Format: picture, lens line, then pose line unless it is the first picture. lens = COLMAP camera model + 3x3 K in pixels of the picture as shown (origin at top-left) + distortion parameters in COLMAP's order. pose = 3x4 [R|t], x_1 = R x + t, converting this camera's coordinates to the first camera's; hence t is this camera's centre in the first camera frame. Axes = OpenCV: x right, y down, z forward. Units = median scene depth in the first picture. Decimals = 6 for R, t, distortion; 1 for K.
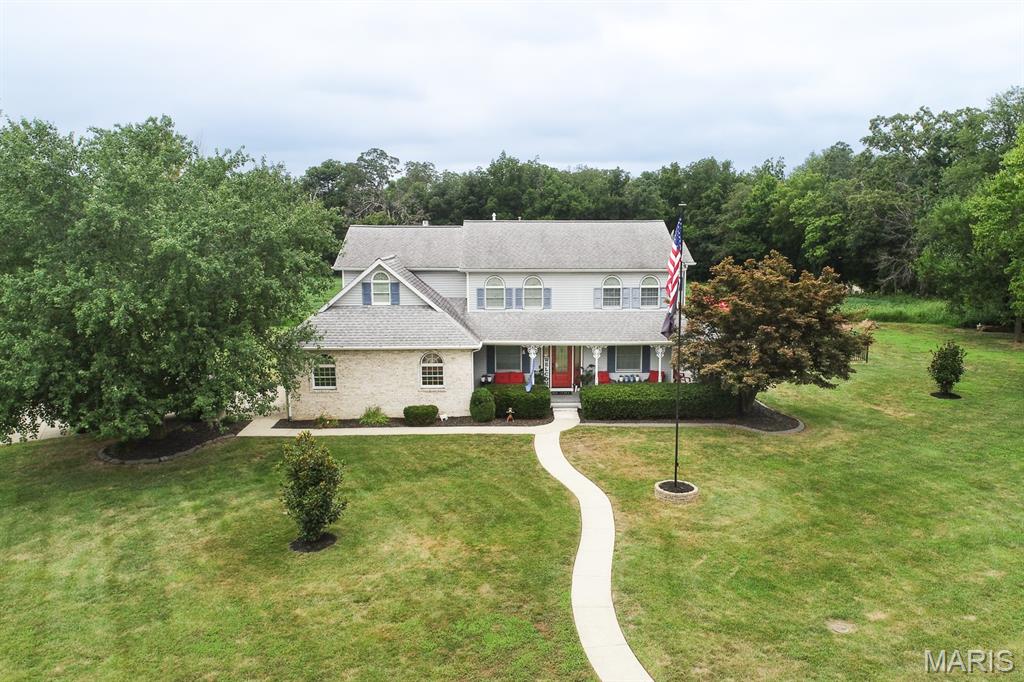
lens RADIAL K [[820.2, 0, 534.4], [0, 820.2, 344.6], [0, 0, 1]] dist [-0.001570, -0.009736]
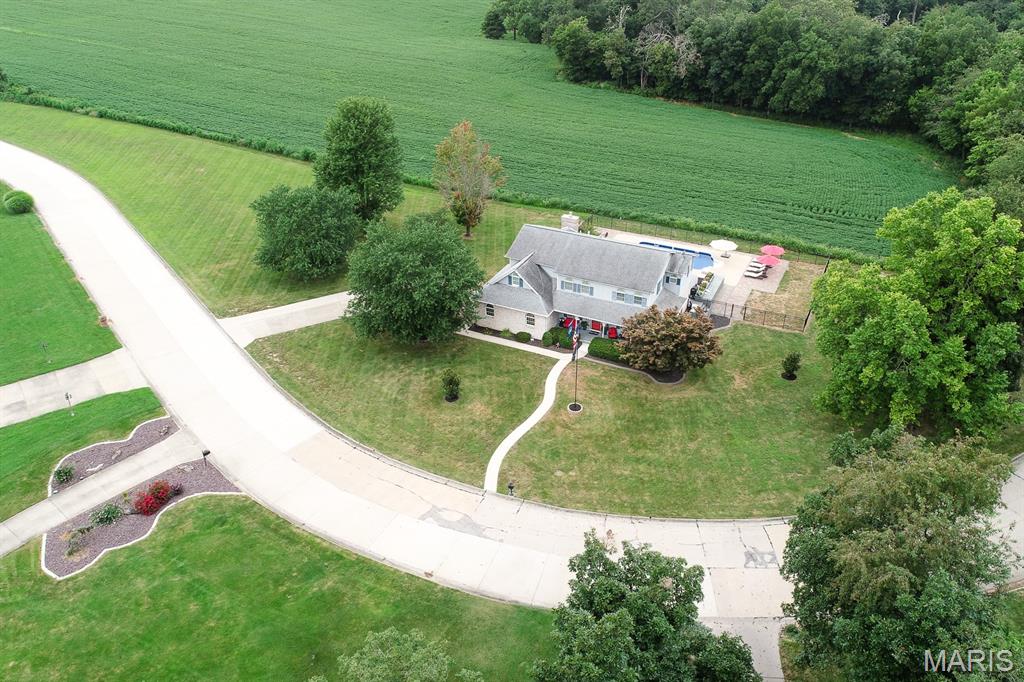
lens RADIAL K [[802.3, 0, 510.5], [0, 802.3, 337.5], [0, 0, 1]] dist [0.005662, -0.009878]
pose [[0.885252, 0.239191, -0.398895, 0.863589], [-0.073867, 0.919048, 0.387161, -0.924005], [0.459209, -0.313269, 0.831258, -1.094374]]
